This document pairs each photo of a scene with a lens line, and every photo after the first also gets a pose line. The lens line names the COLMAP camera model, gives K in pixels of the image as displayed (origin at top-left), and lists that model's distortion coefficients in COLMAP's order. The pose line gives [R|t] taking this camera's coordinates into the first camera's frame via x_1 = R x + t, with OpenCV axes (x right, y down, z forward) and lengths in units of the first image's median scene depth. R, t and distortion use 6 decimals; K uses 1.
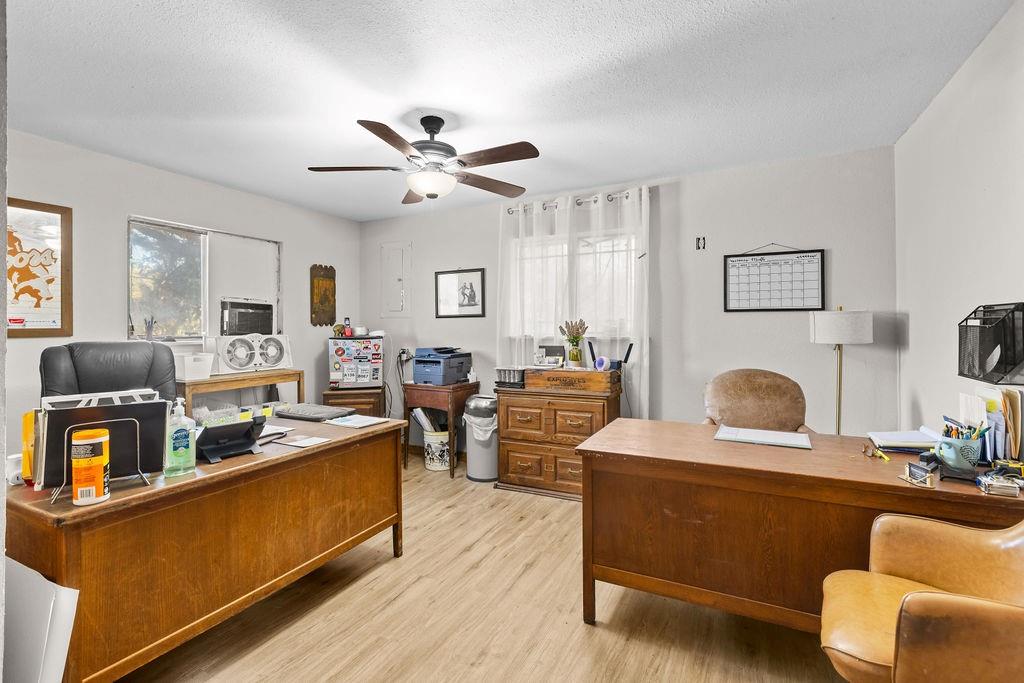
lens RADIAL K [[467.9, 0, 514.9], [0, 467.9, 330.7], [0, 0, 1]] dist [0.001984, 0.000176]
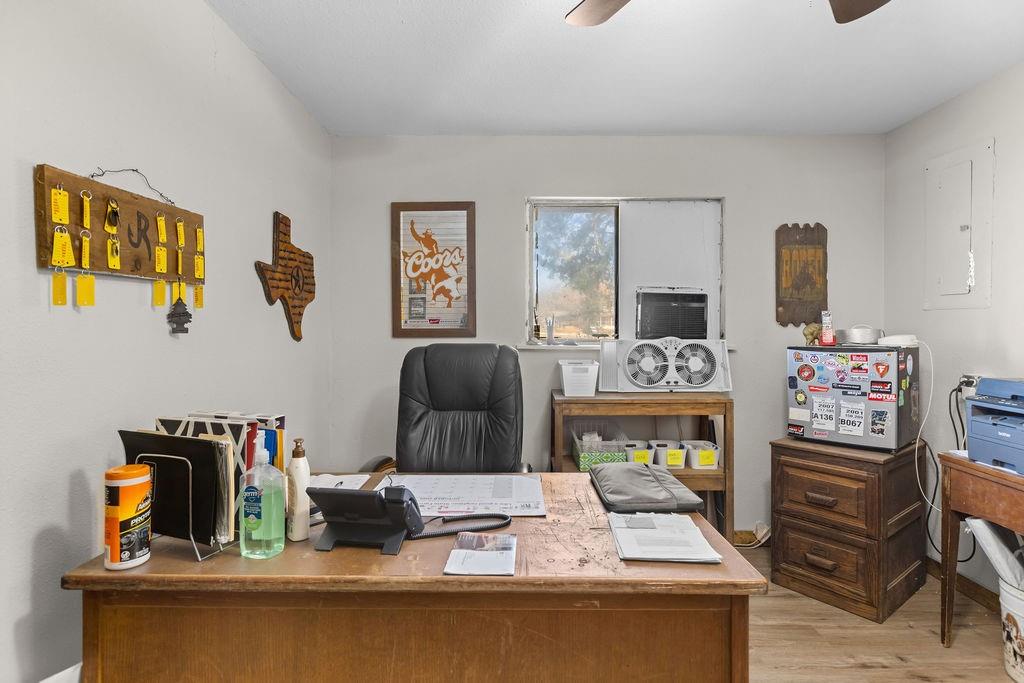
lens RADIAL K [[532.4, 0, 508.3], [0, 532.4, 330.1], [0, 0, 1]] dist [-0.002716, -0.000156]
pose [[0.439836, 0.006126, -0.898057, 0.038529], [-0.009533, 0.999952, 0.002153, -0.003310], [0.898028, 0.007614, 0.439873, 0.417432]]
